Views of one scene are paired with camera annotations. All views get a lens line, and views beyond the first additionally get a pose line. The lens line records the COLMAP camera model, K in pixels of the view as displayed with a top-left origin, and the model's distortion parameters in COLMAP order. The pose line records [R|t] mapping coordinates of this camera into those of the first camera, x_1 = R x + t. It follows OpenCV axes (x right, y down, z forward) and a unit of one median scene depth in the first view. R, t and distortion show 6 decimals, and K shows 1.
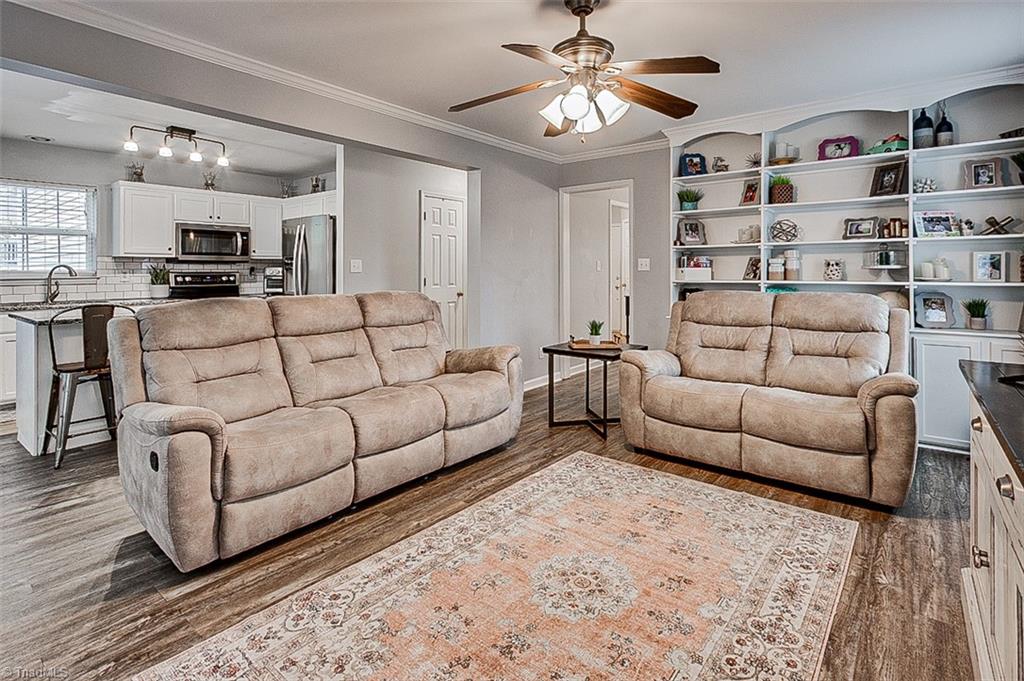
lens RADIAL K [[501.5, 0, 506.7], [0, 501.5, 263.7], [0, 0, 1]] dist [-0.000071, -0.000143]
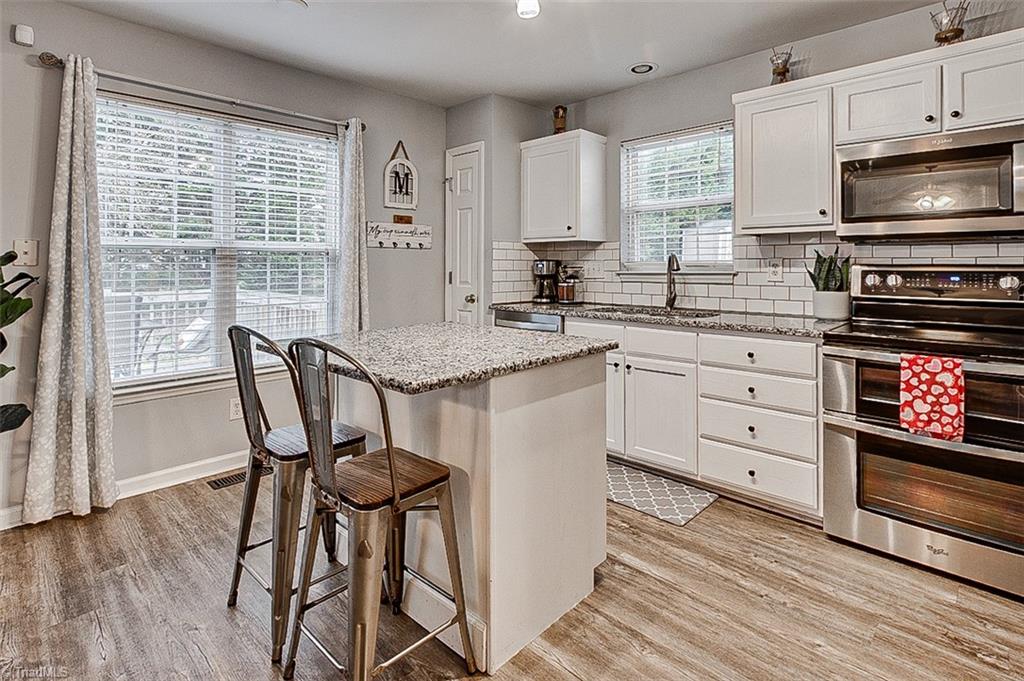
lens RADIAL K [[501.5, 0, 510.3], [0, 501.5, 269.4], [0, 0, 1]] dist [-0.000071, -0.000143]
pose [[-0.081963, 0.011777, -0.996566, -0.221310], [0.014781, 0.999835, 0.010600, 0.013864], [0.996526, -0.013862, -0.082124, 0.834561]]
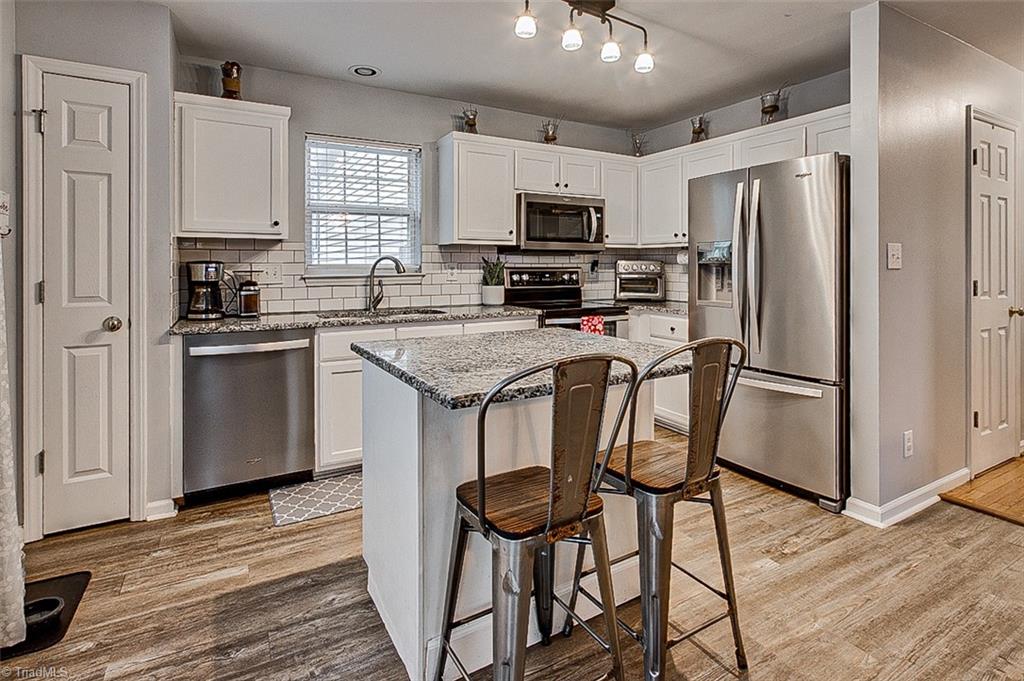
lens RADIAL K [[501.5, 0, 508.5], [0, 501.5, 260.5], [0, 0, 1]] dist [-0.000071, -0.000143]
pose [[0.928400, -0.002959, -0.371571, -0.470434], [0.003500, 0.999994, 0.000782, 0.008156], [0.371566, -0.002026, 0.928404, 0.417295]]
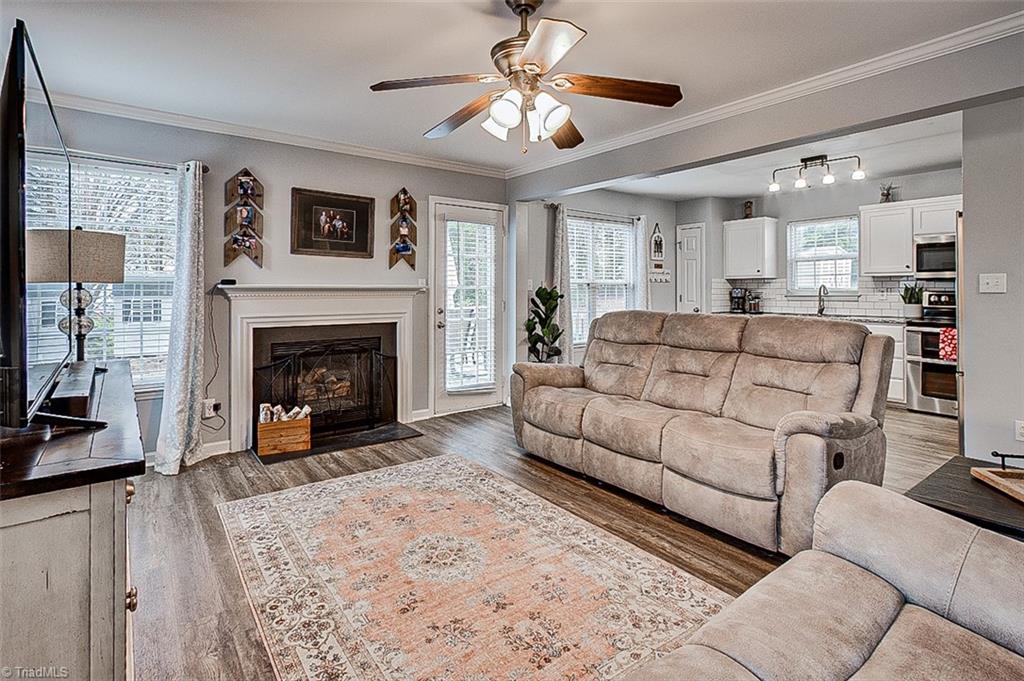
lens RADIAL K [[501.5, 0, 514.6], [0, 501.5, 290.9], [0, 0, 1]] dist [-0.000071, -0.000143]
pose [[-0.222643, 0.005070, -0.974887, 0.469108], [0.015975, 0.999871, 0.001551, 0.003395], [0.974769, -0.015228, -0.222695, 0.532293]]
